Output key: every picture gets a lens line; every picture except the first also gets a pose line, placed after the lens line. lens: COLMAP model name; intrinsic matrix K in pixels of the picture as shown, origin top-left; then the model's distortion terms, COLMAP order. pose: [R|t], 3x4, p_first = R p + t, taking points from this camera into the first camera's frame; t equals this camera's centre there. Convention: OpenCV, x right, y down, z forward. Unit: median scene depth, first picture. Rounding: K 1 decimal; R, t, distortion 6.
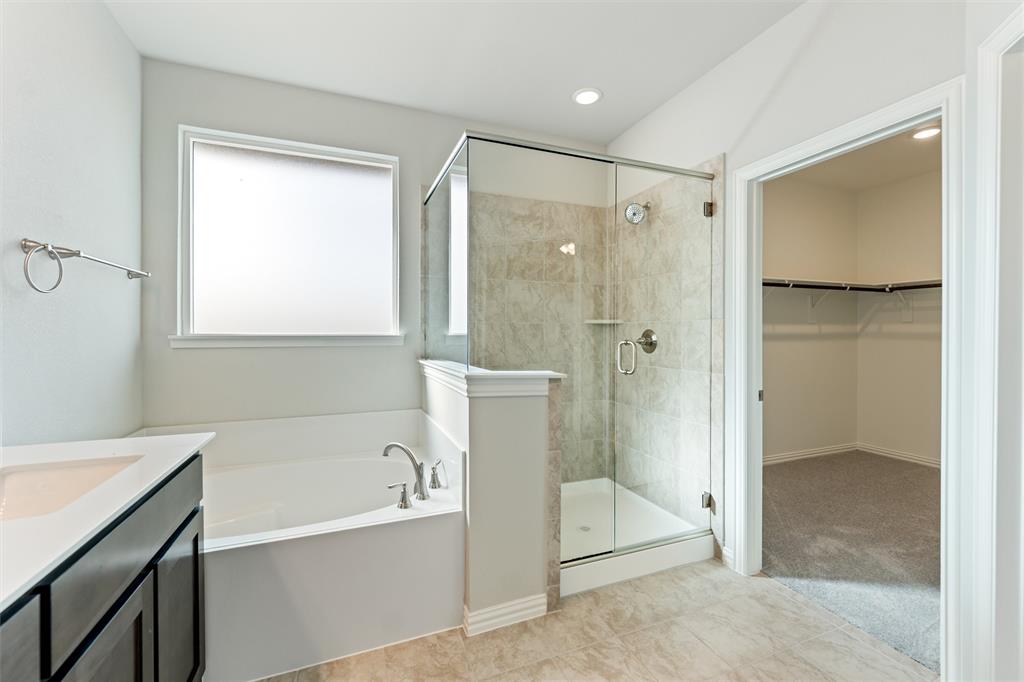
lens RADIAL K [[416.0, 0, 512.0], [0, 416.0, 341.0], [0, 0, 1]] dist [-0.000668, -0.000059]
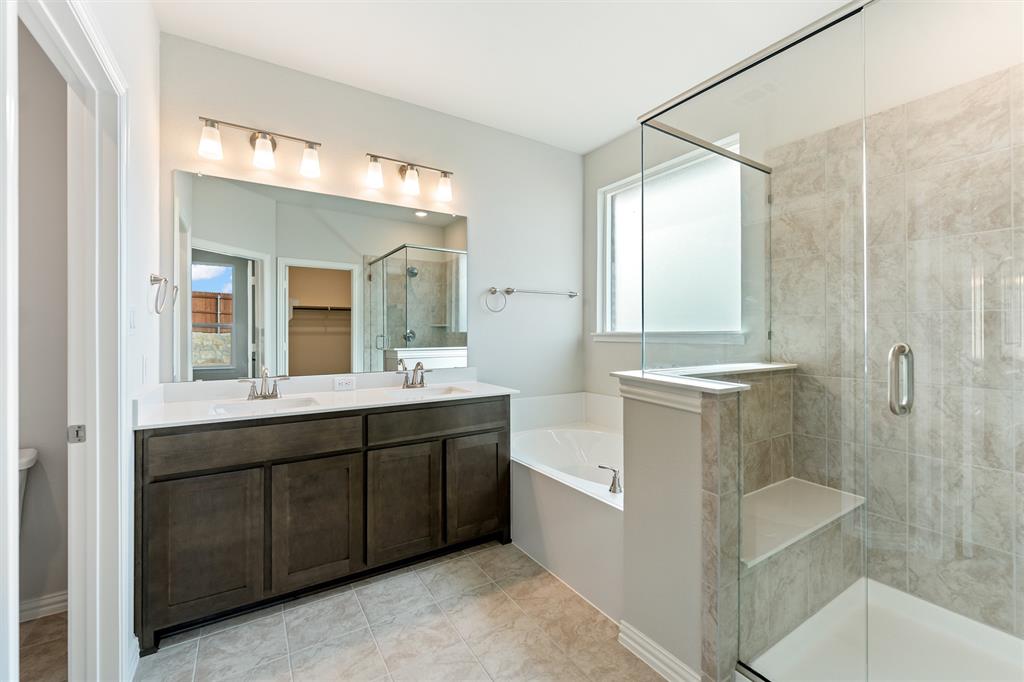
lens RADIAL K [[431.3, 0, 516.0], [0, 431.3, 333.9], [0, 0, 1]] dist [-0.000531, -0.000164]
pose [[0.193118, 0.006038, -0.981157, 0.780462], [-0.015206, 0.999879, 0.003160, -0.011119], [0.981058, 0.014309, 0.193186, 0.517290]]
